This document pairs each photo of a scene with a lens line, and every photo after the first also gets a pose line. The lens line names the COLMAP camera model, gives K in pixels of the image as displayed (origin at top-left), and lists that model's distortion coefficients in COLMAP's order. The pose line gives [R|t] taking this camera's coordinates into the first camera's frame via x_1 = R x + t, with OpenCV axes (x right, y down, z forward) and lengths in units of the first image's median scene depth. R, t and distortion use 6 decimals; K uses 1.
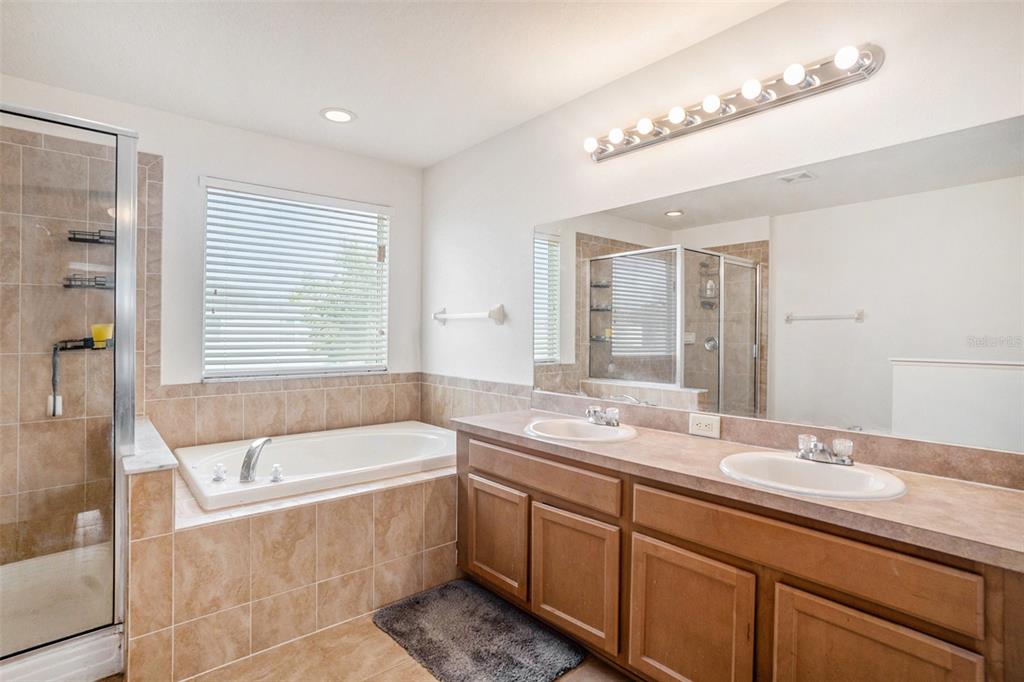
lens RADIAL K [[504.6, 0, 512.0], [0, 504.6, 341.0], [0, 0, 1]] dist [-0.052678, 0.000588]
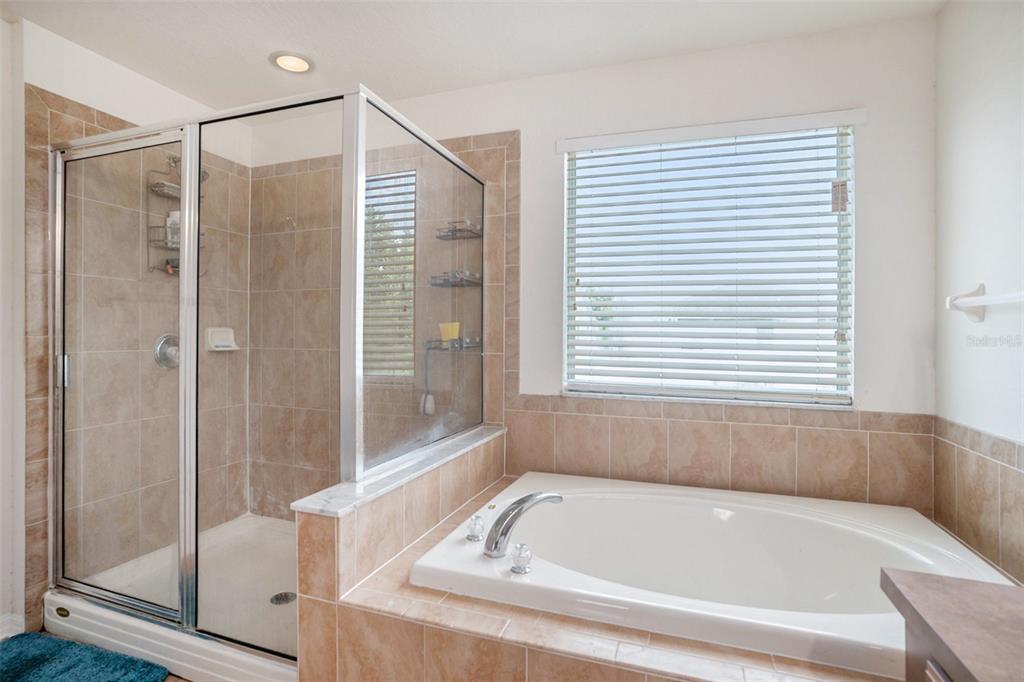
lens RADIAL K [[512.0, 0, 510.0], [0, 512.0, 327.7], [0, 0, 1]] dist [-0.059757, 0.027887]
pose [[0.495773, -0.005232, -0.868436, 0.044542], [-0.025150, 0.999476, -0.020379, -0.005907], [0.868088, 0.031945, 0.495382, 0.414767]]
